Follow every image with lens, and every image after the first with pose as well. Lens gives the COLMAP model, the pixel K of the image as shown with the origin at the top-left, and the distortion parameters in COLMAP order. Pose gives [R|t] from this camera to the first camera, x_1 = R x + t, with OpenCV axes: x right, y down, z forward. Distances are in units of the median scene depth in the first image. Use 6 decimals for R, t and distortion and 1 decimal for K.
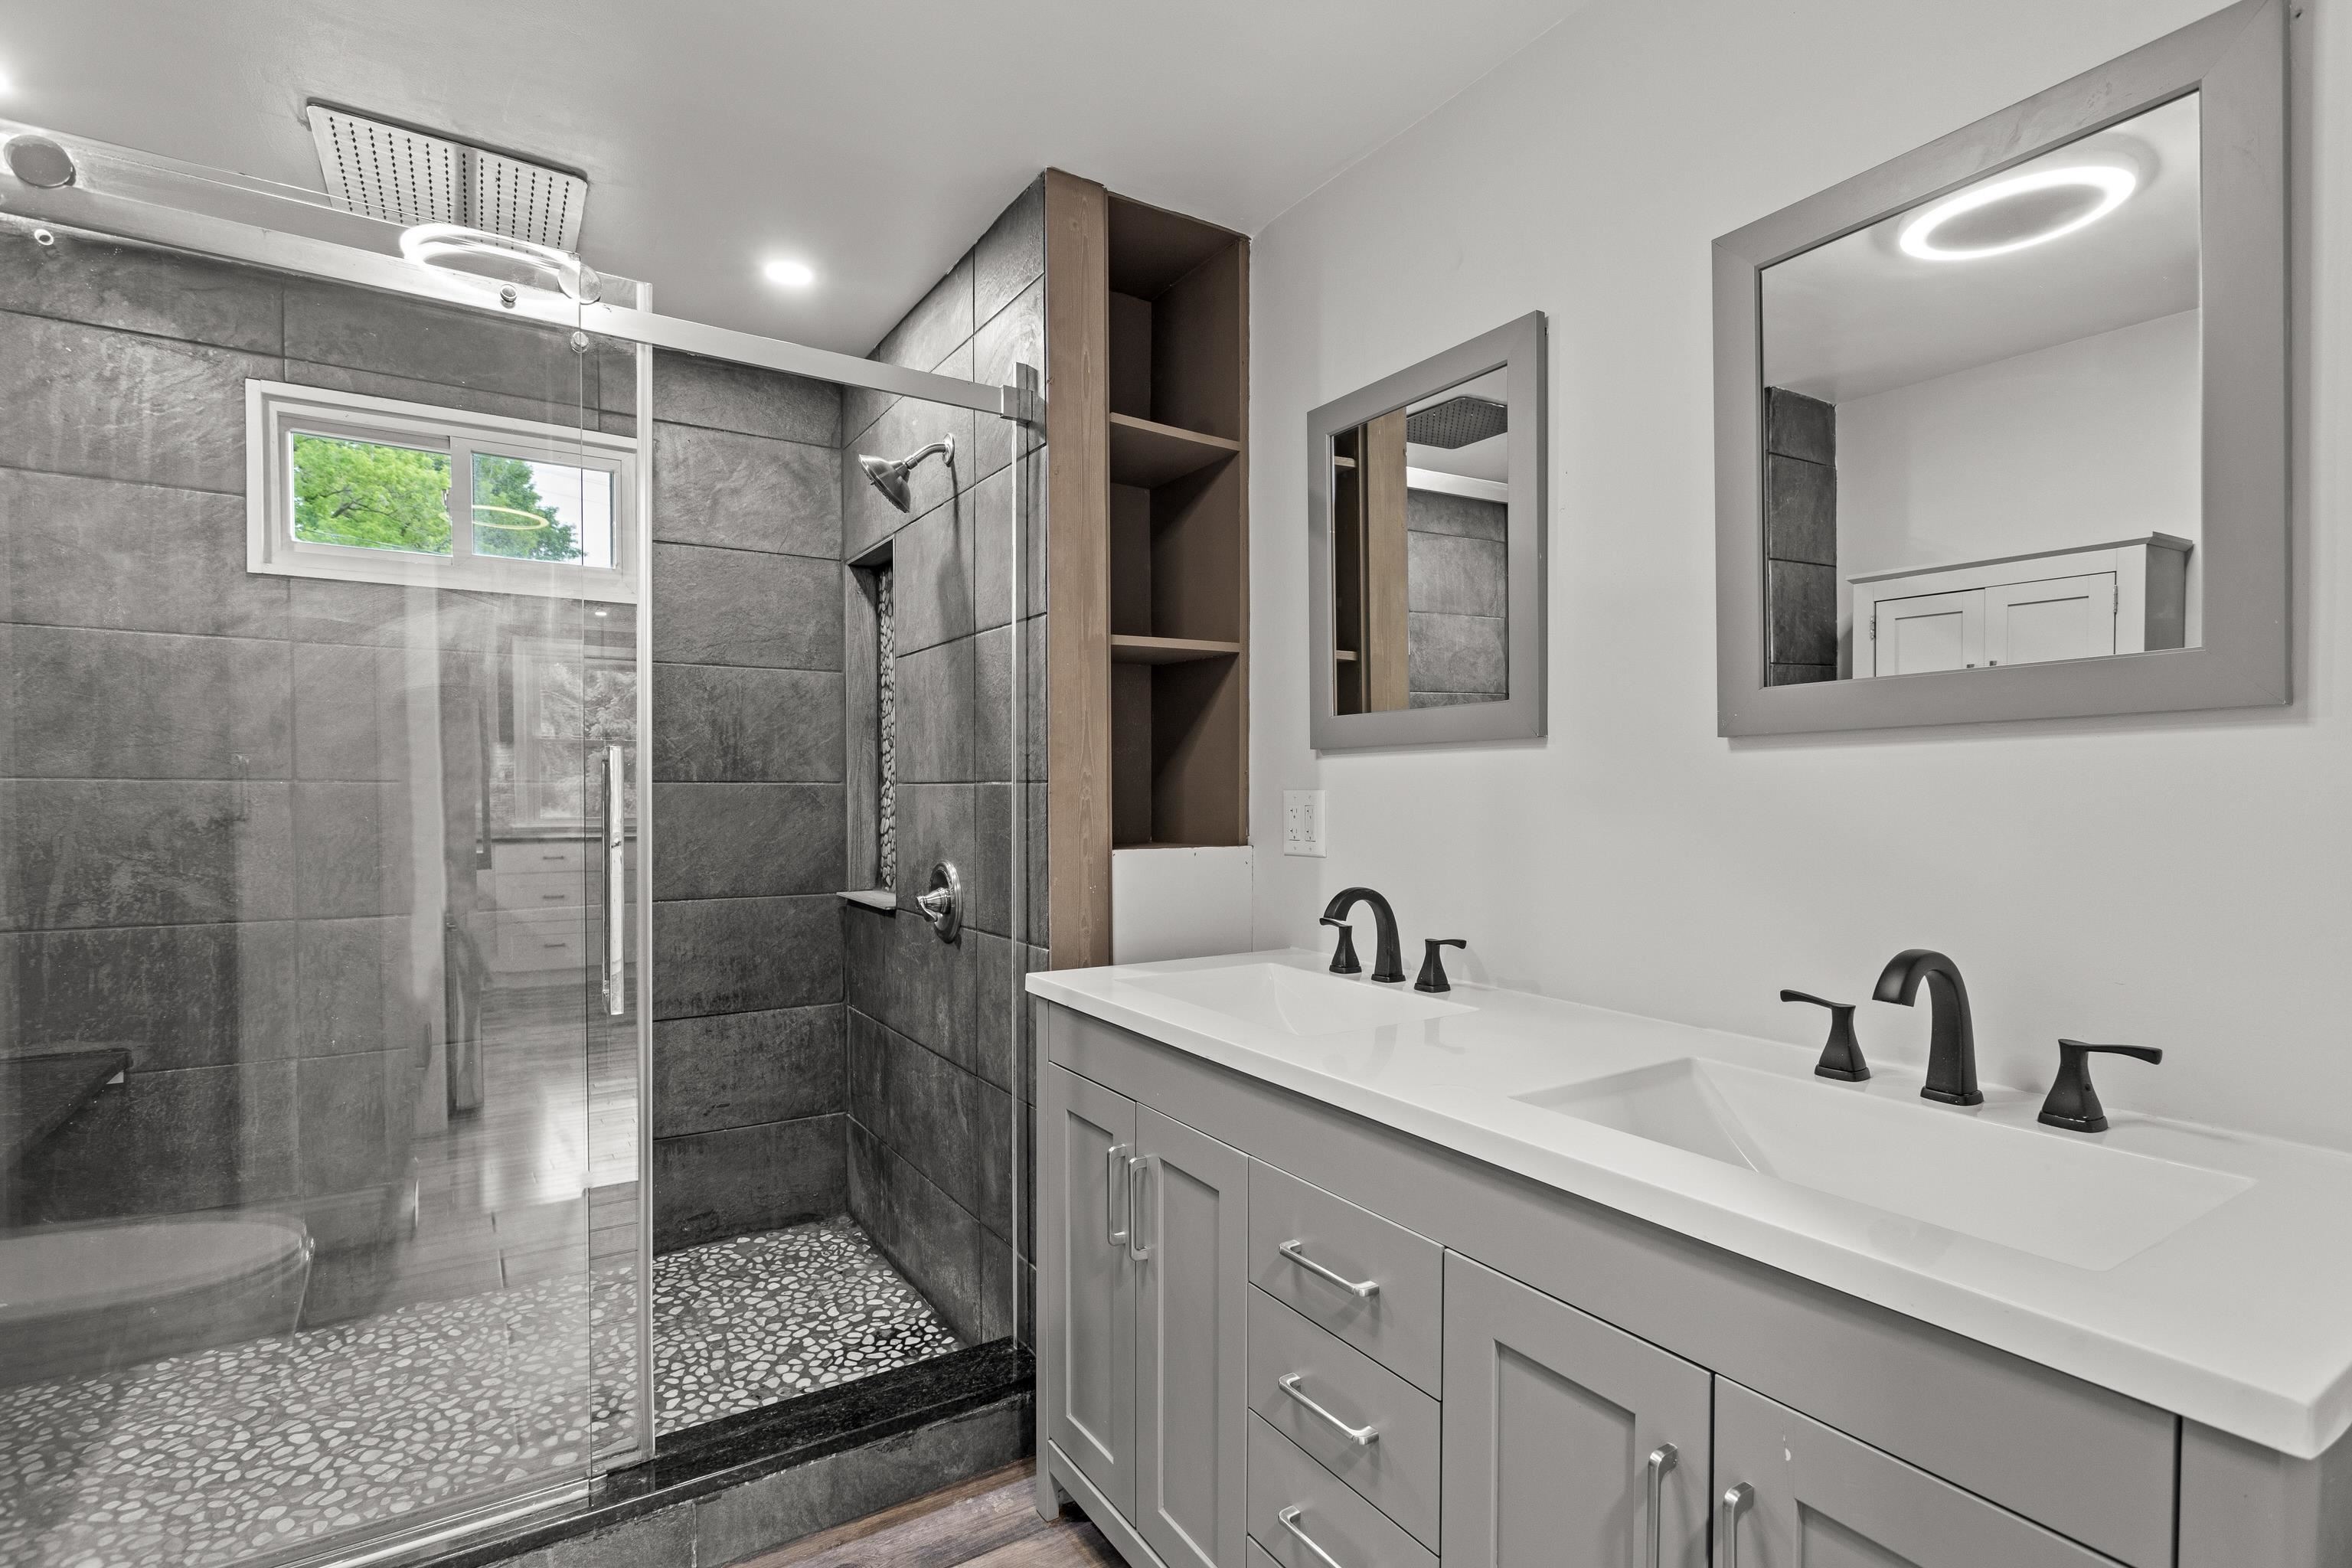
lens RADIAL K [[1126.0, 0, 1177.5], [0, 1126.0, 817.2], [0, 0, 1]] dist [-0.002534, 0.005447]
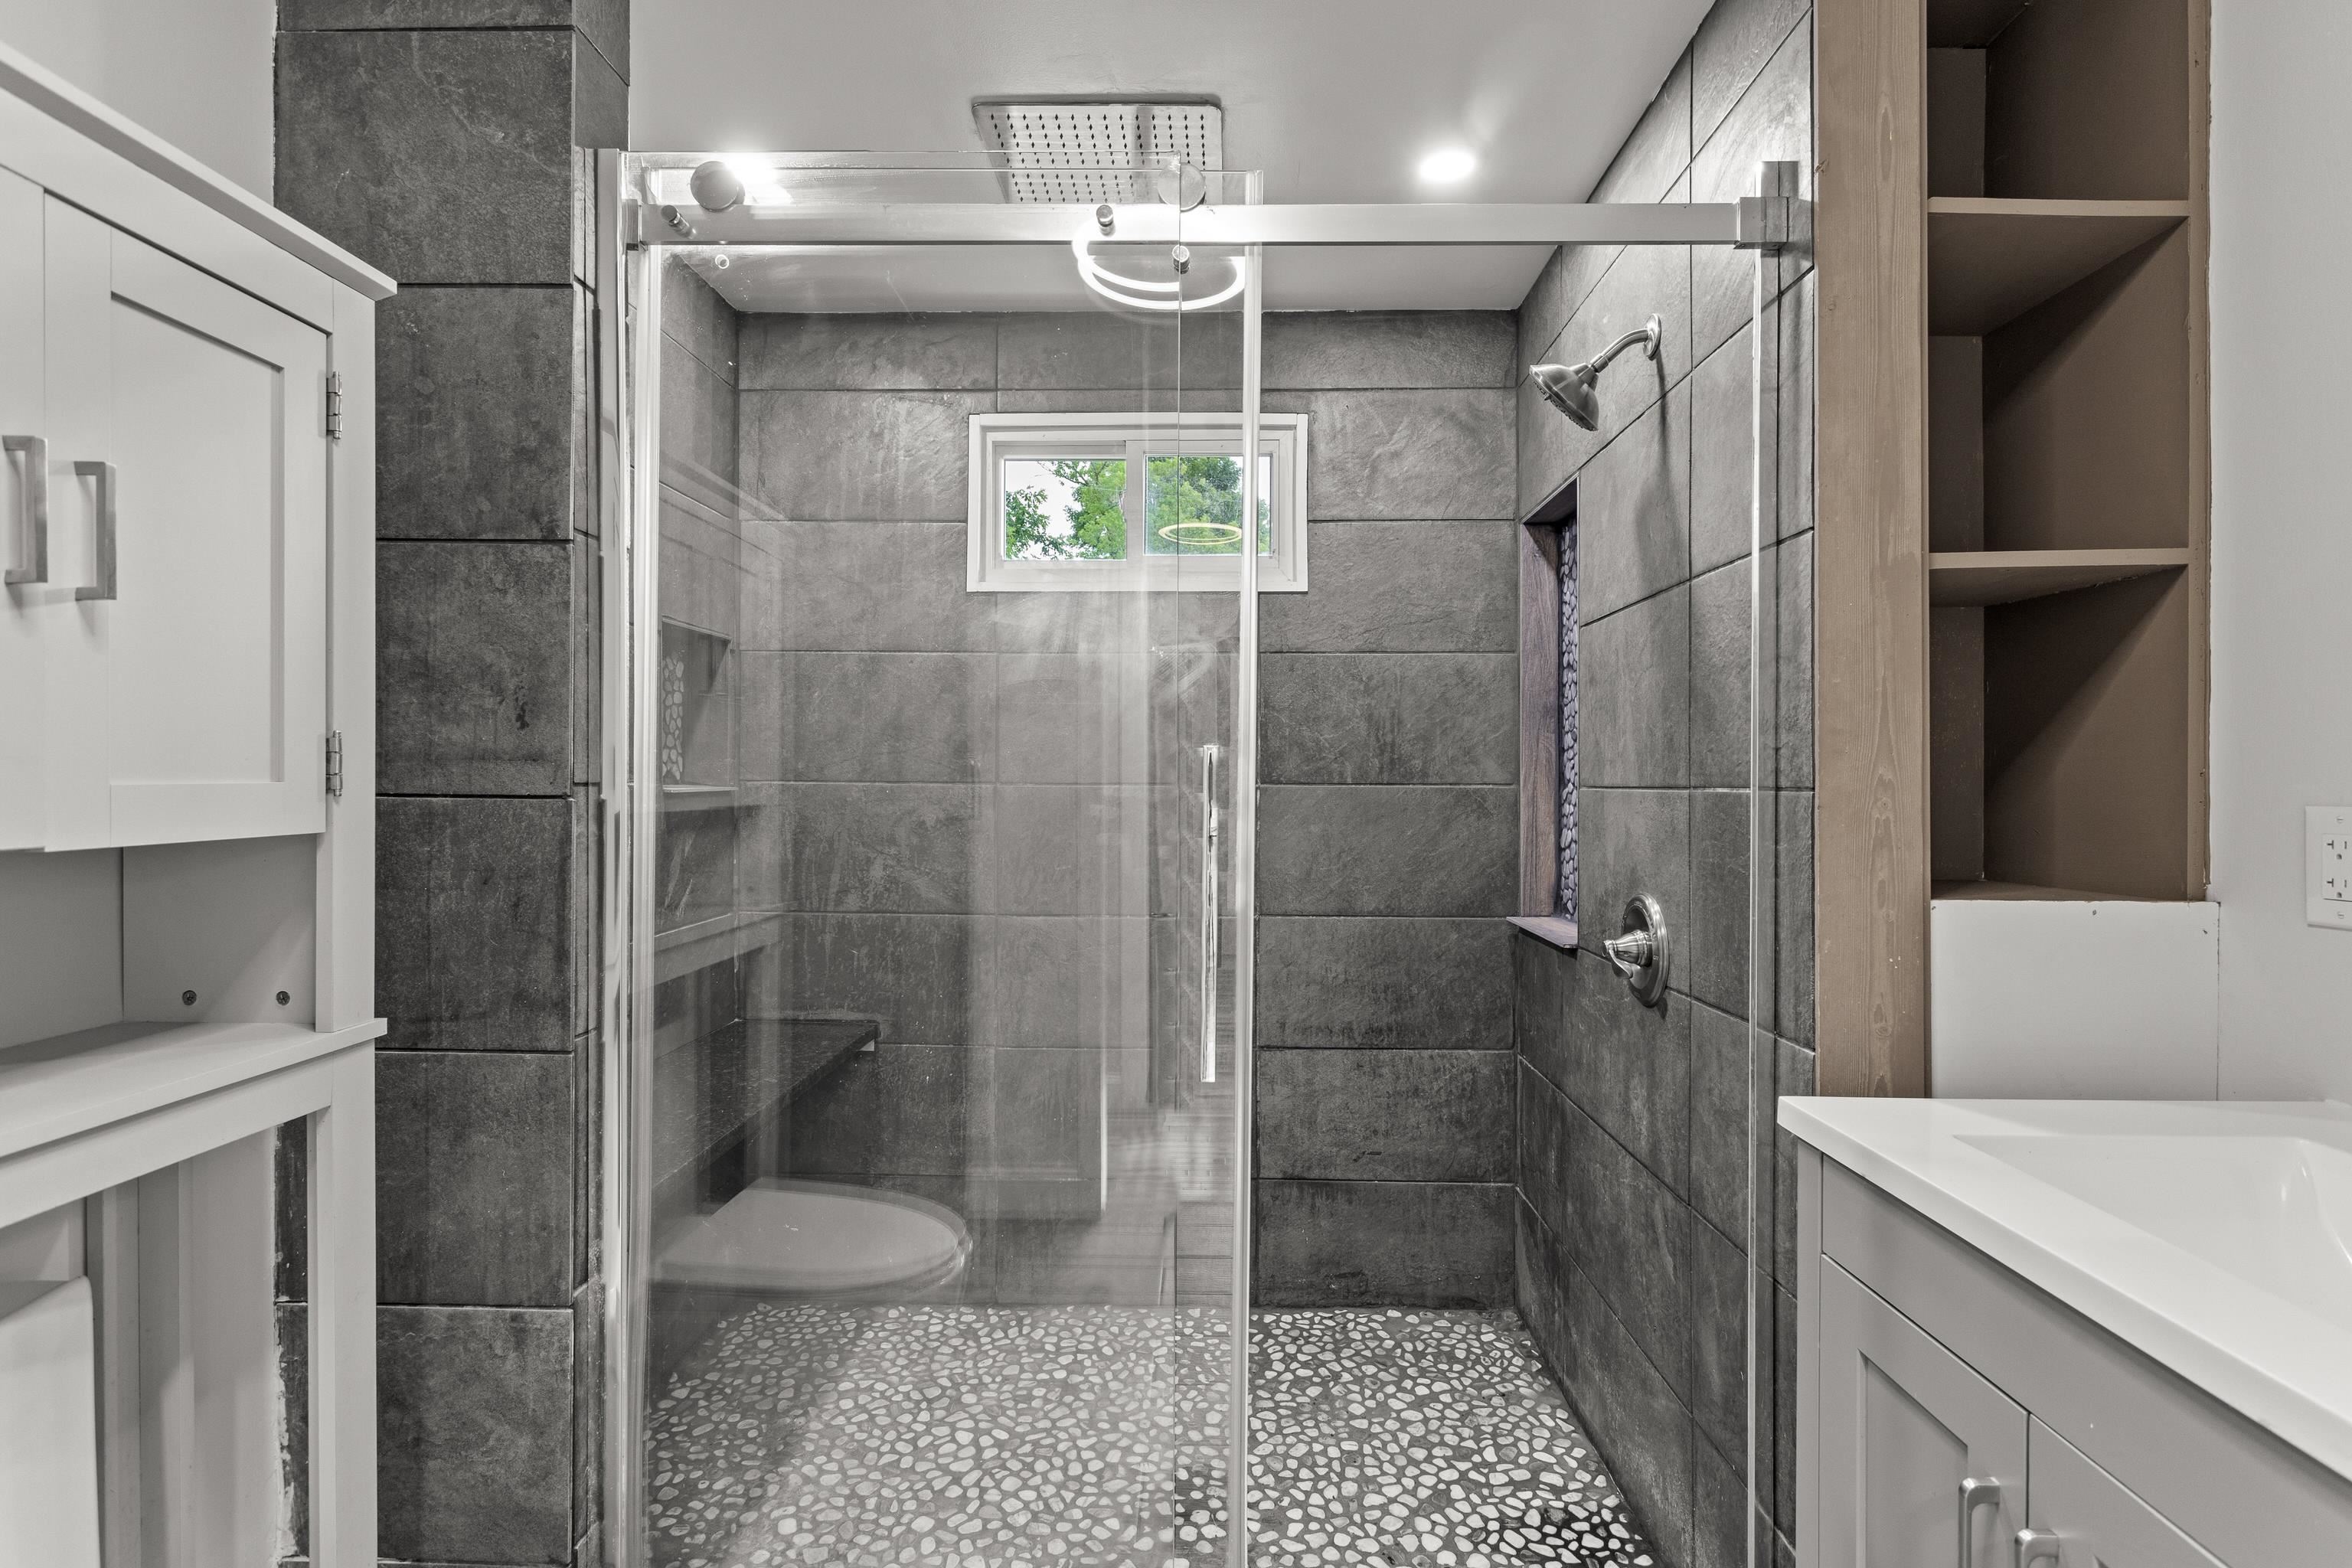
lens RADIAL K [[1117.1, 0, 1188.3], [0, 1117.1, 782.7], [0, 0, 1]] dist [-0.005197, 0.000837]
pose [[0.830232, 0.001176, -0.557417, -0.049079], [-0.016100, 0.999631, -0.021872, -0.013639], [0.557185, 0.027134, 0.829945, 0.234906]]
